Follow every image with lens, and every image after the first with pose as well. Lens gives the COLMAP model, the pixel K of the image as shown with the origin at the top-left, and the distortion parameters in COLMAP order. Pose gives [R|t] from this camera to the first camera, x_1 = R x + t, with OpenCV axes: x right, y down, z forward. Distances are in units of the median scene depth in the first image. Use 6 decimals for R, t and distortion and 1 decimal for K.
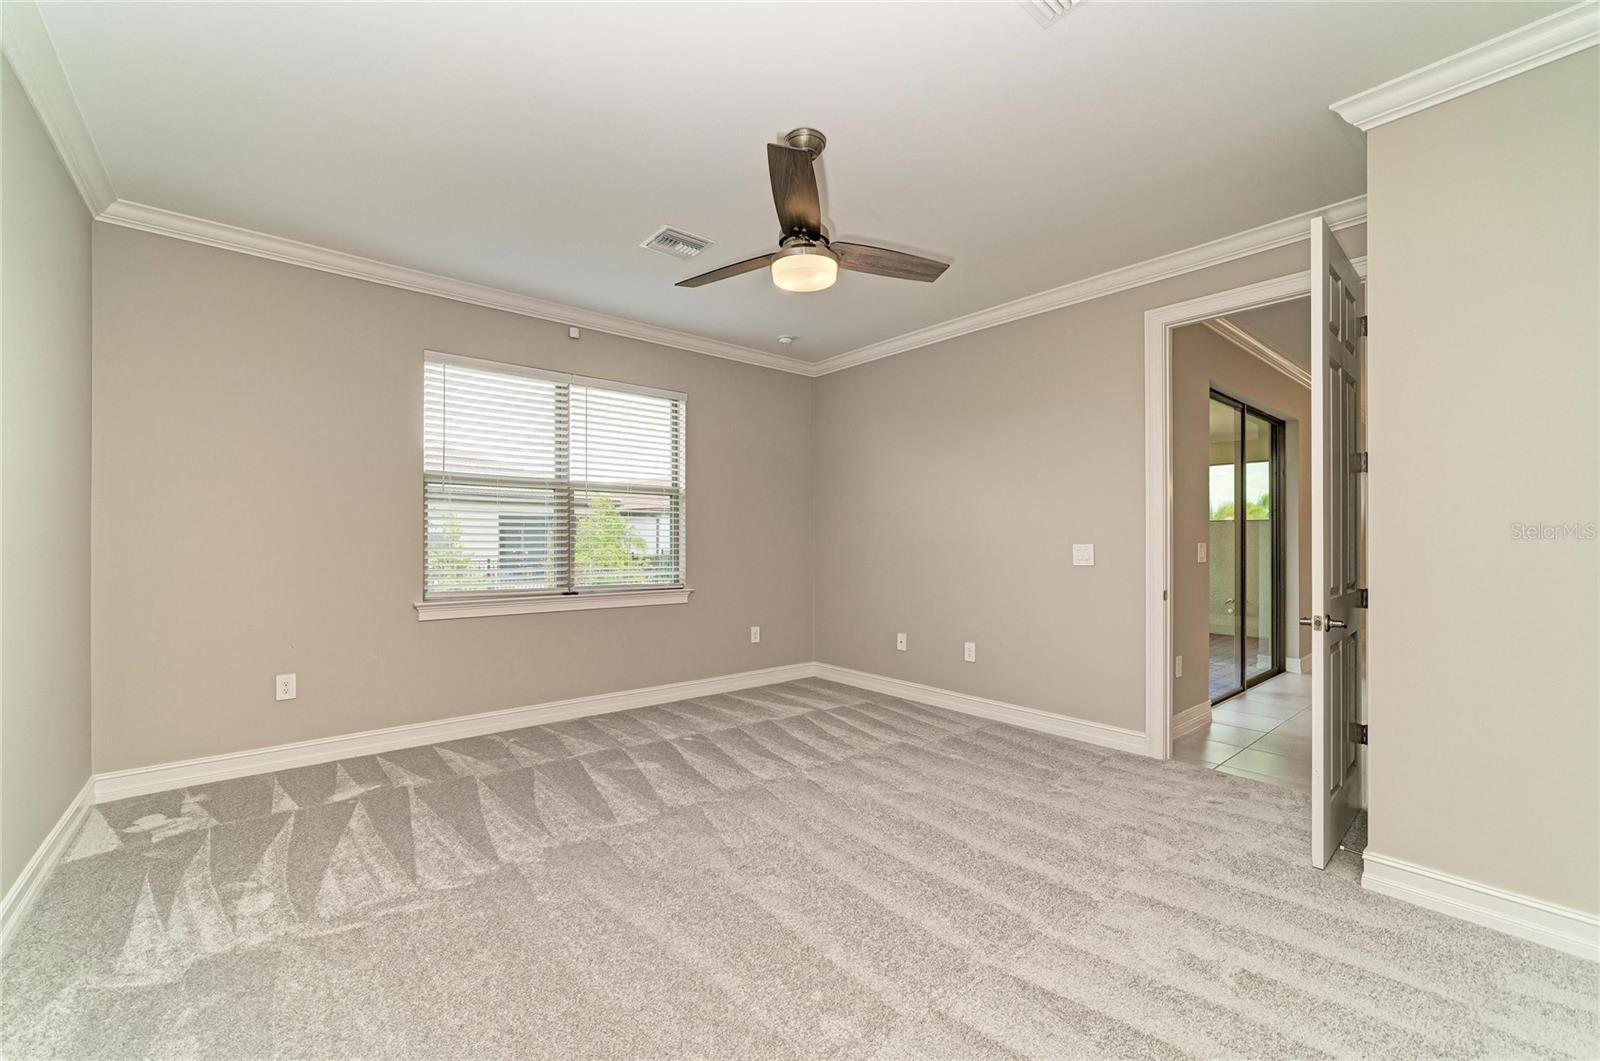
lens RADIAL K [[634.9, 0, 804.5], [0, 634.9, 537.1], [0, 0, 1]] dist [-0.013285, 0.000510]
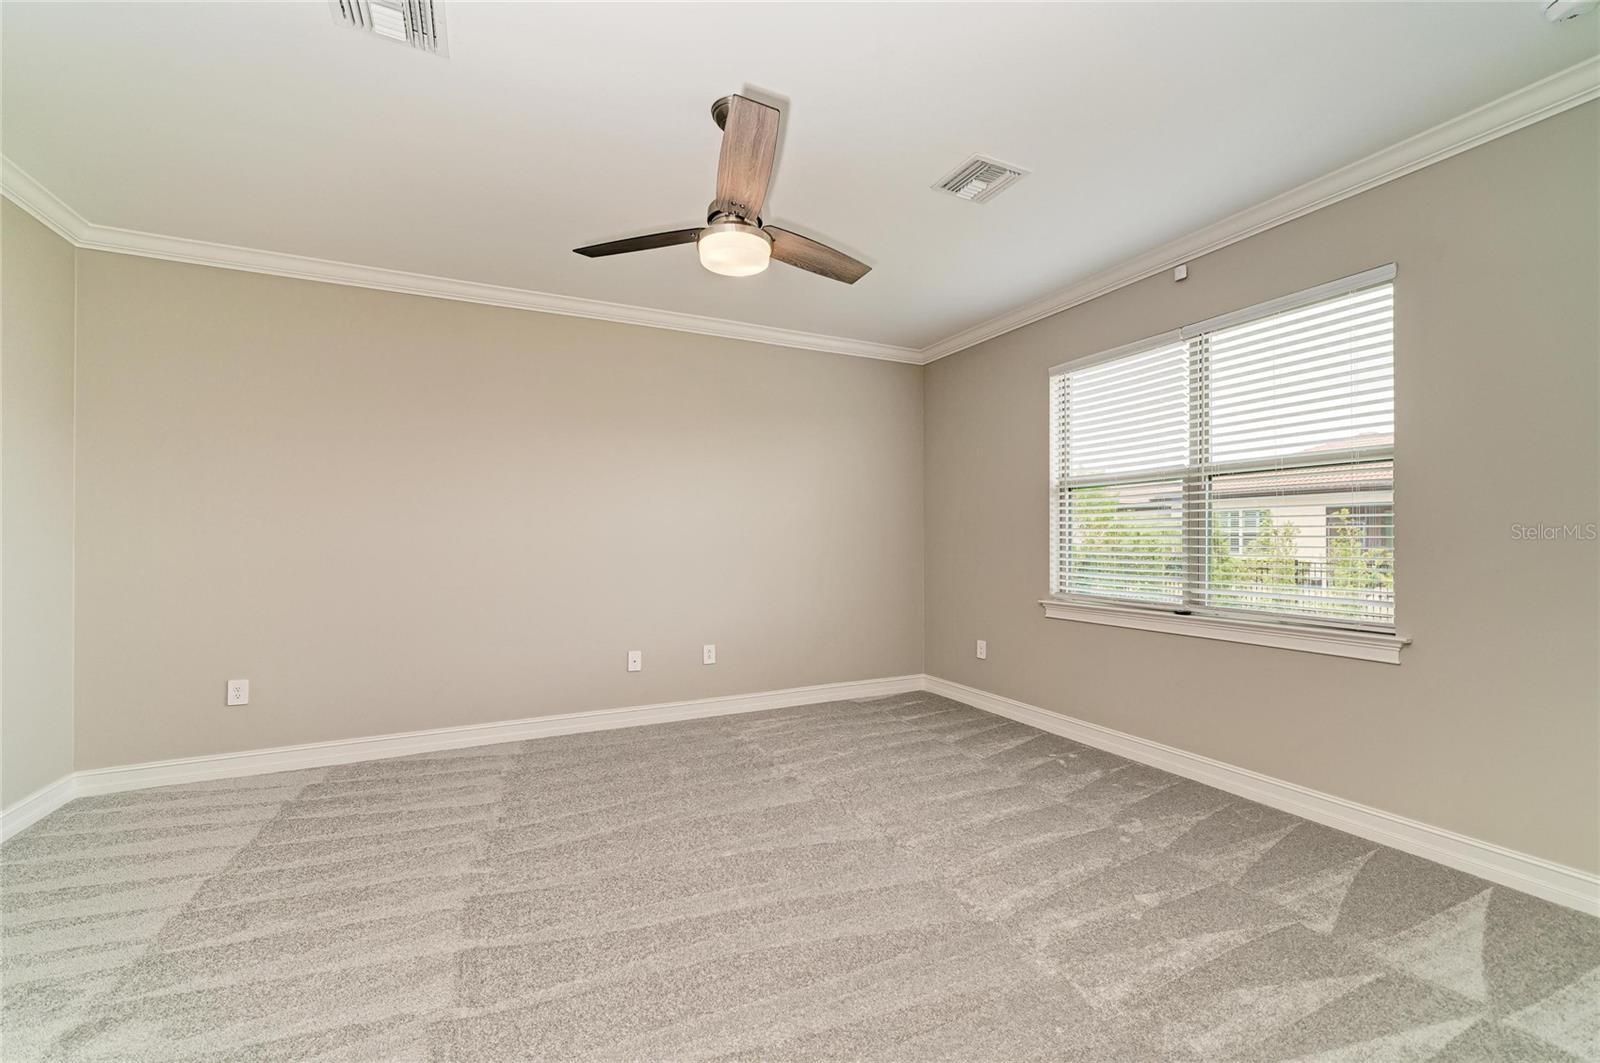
lens RADIAL K [[655.7, 0, 804.8], [0, 655.7, 537.7], [0, 0, 1]] dist [-0.020523, 0.008750]
pose [[-0.246536, -0.007246, -0.969106, 0.528729], [0.006569, 0.999937, -0.009148, 0.002766], [0.969111, -0.008621, -0.246473, 0.786672]]
